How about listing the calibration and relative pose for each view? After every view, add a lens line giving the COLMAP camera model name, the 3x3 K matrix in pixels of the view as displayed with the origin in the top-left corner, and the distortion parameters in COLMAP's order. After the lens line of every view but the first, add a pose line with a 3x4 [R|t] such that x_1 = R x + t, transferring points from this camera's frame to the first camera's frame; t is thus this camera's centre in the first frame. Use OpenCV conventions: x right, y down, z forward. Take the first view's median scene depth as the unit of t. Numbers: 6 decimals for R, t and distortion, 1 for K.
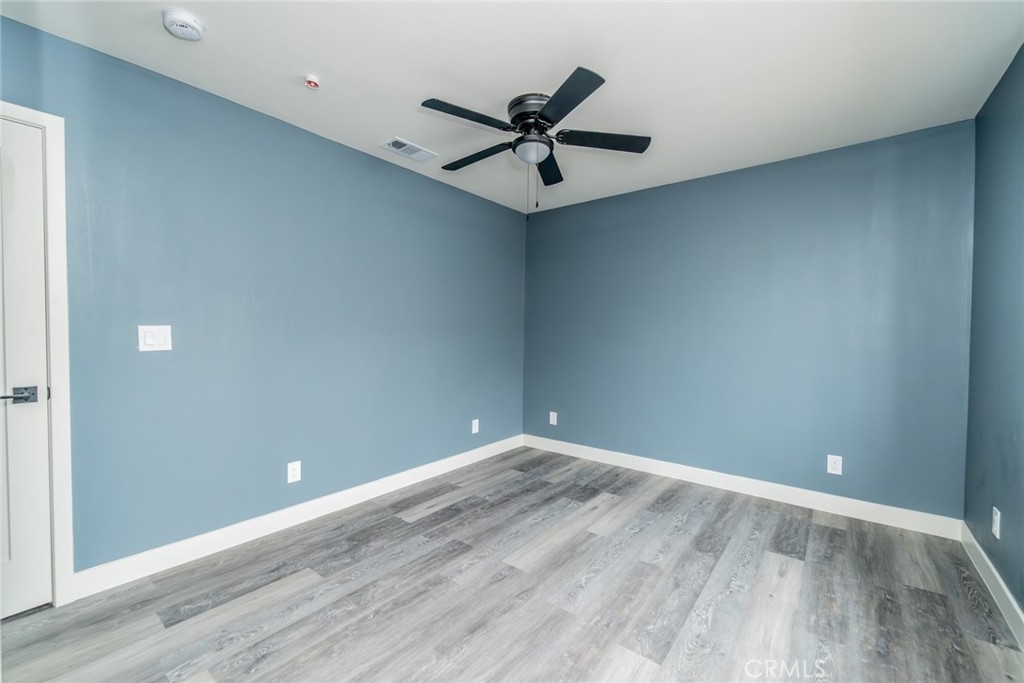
lens RADIAL K [[386.1, 0, 510.5], [0, 386.1, 344.9], [0, 0, 1]] dist [-0.000247, -0.000065]
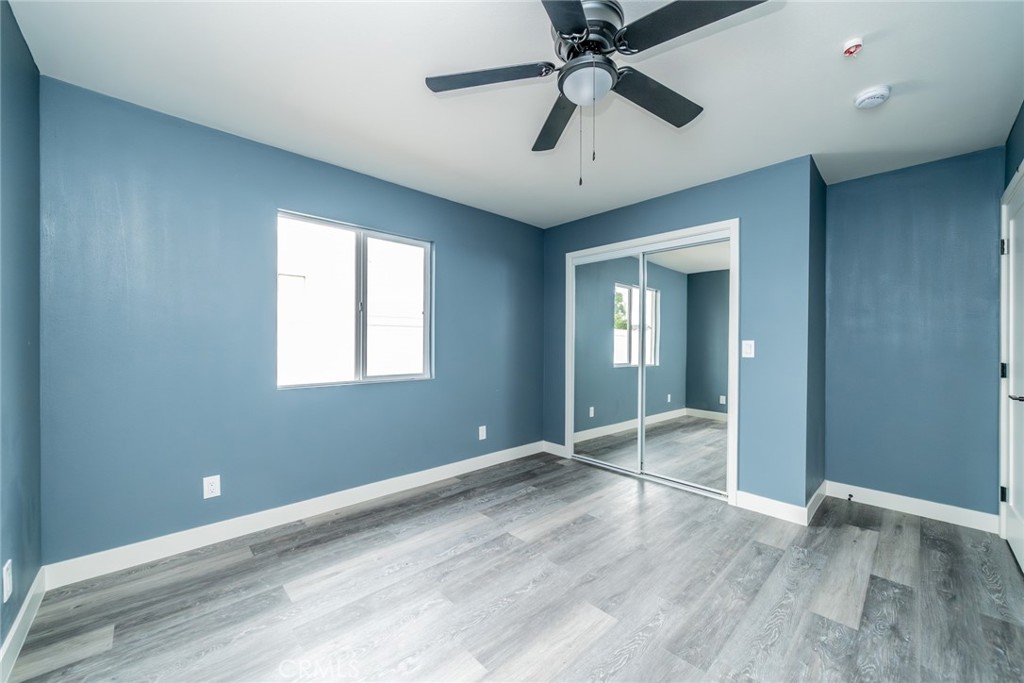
lens RADIAL K [[386.1, 0, 510.5], [0, 386.1, 344.9], [0, 0, 1]] dist [-0.000247, -0.000065]
pose [[-0.989857, -0.012010, 0.141558, 0.103945], [-0.007019, 0.999338, 0.035706, -0.056639], [-0.141893, 0.034350, -0.989286, 1.987771]]
